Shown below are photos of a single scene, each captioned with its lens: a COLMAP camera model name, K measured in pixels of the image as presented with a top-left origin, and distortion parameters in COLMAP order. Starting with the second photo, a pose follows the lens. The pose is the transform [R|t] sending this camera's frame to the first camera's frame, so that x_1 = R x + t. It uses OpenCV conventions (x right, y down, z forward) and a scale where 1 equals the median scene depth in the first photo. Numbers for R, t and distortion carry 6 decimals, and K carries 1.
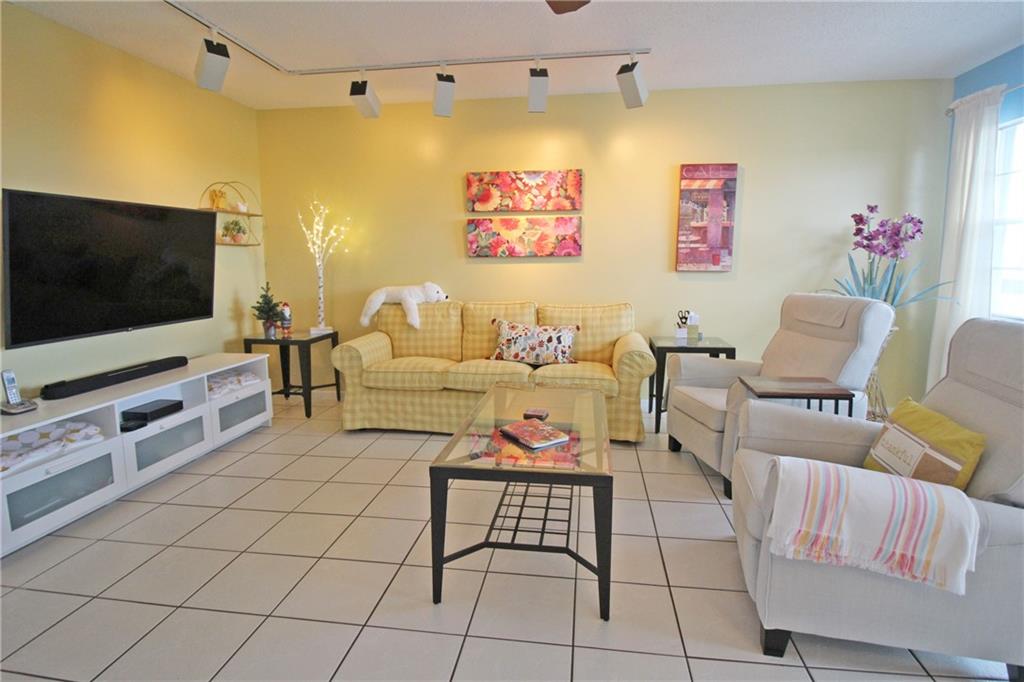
lens RADIAL K [[511.9, 0, 517.7], [0, 511.9, 319.8], [0, 0, 1]] dist [0.000272, -0.012681]
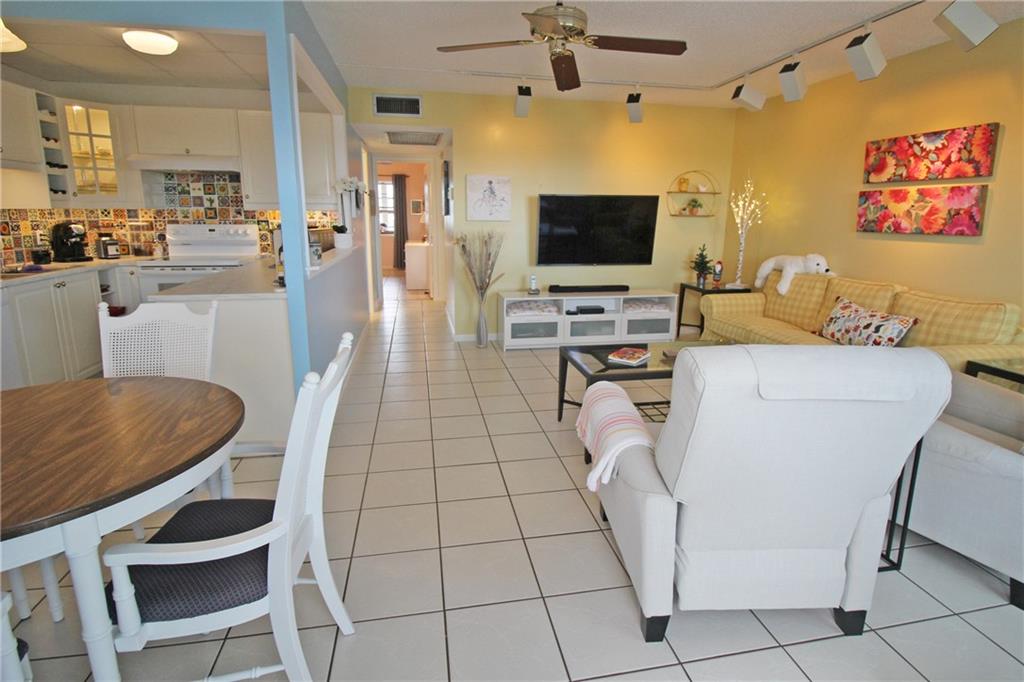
lens RADIAL K [[511.9, 0, 518.5], [0, 511.9, 319.5], [0, 0, 1]] dist [0.000272, -0.012681]
pose [[0.323019, 0.198484, -0.925345, 0.675155], [-0.121531, 0.978364, 0.167433, -0.047999], [0.938557, 0.058374, 0.340153, 0.096306]]
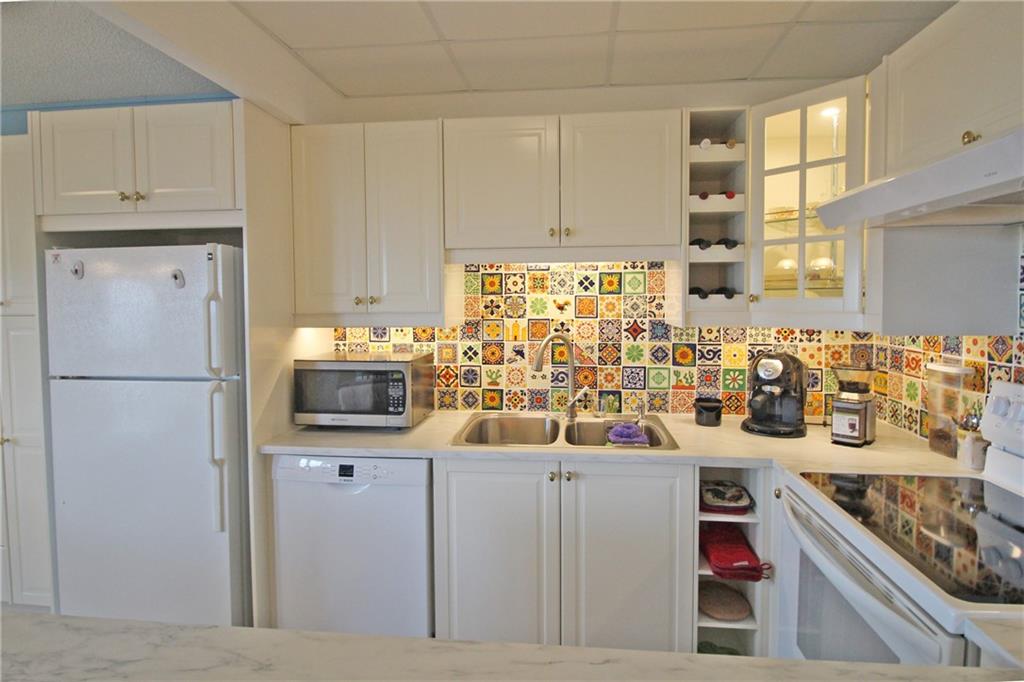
lens RADIAL K [[541.2, 0, 520.9], [0, 541.2, 323.9], [0, 0, 1]] dist [-0.006201, -0.005846]
pose [[-0.999522, 0.011947, -0.028526, -0.370788], [0.007028, 0.985983, 0.166699, -0.079844], [0.030118, 0.166419, -0.985595, 0.102637]]
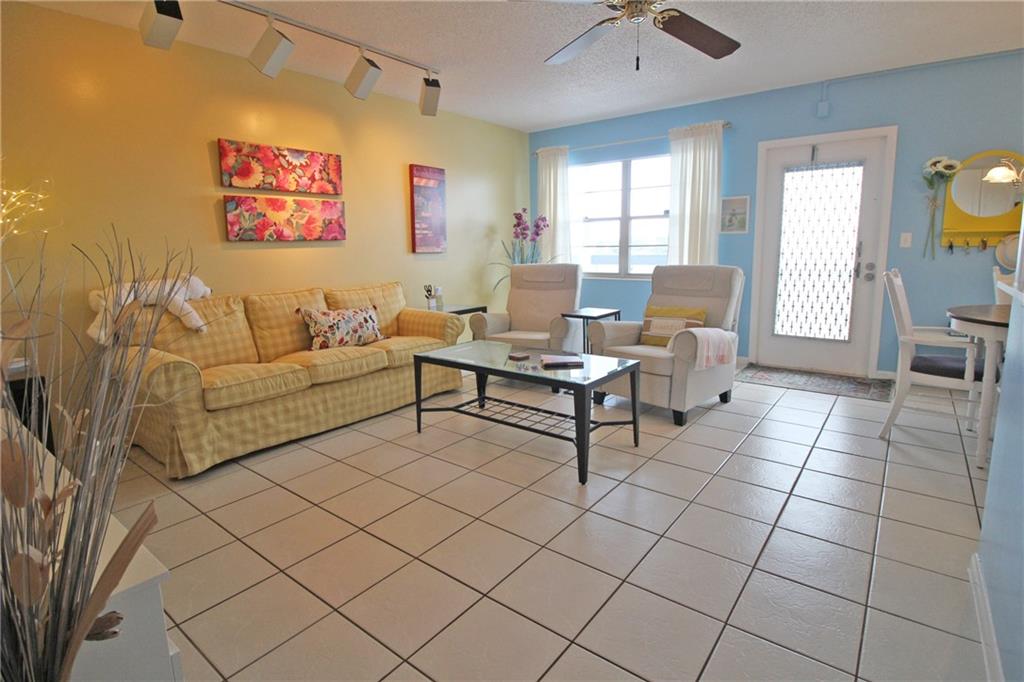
lens RADIAL K [[511.9, 0, 517.0], [0, 511.9, 323.3], [0, 0, 1]] dist [0.000272, -0.012681]
pose [[0.497128, -0.135255, 0.857070, -0.647504], [0.115216, 0.989319, 0.089296, -0.011843], [-0.859993, 0.054356, 0.507402, 0.199096]]
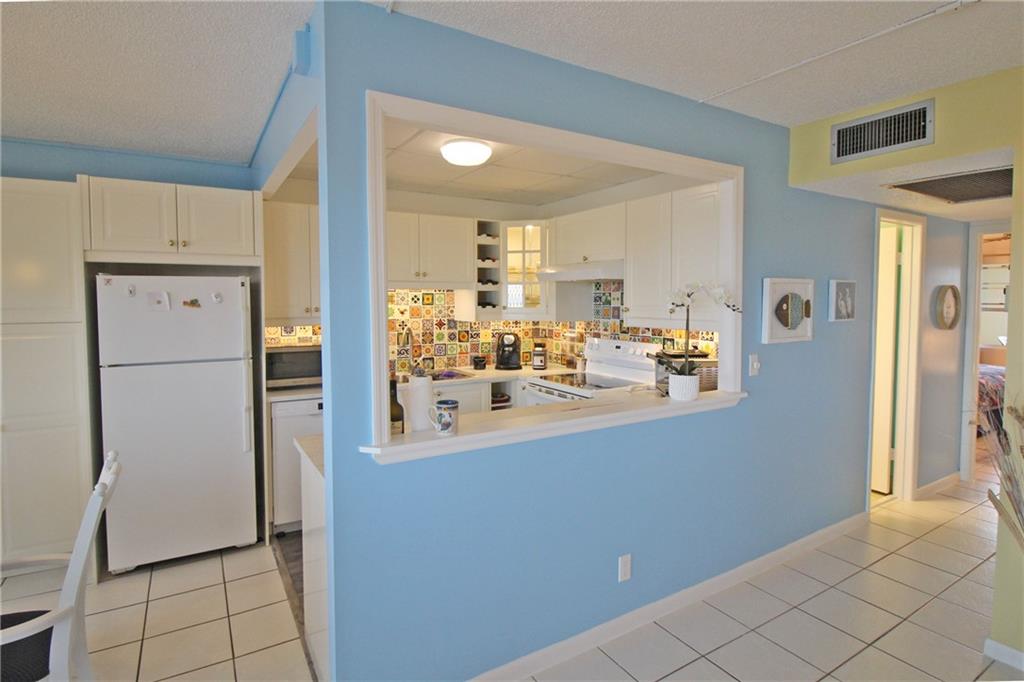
lens RADIAL K [[511.9, 0, 505.7], [0, 511.9, 323.7], [0, 0, 1]] dist [0.000272, -0.012681]
pose [[-0.786420, 0.034509, -0.616727, 0.065824], [-0.067353, 0.987694, 0.141151, -0.136966], [0.614009, 0.152542, -0.774418, 0.449851]]
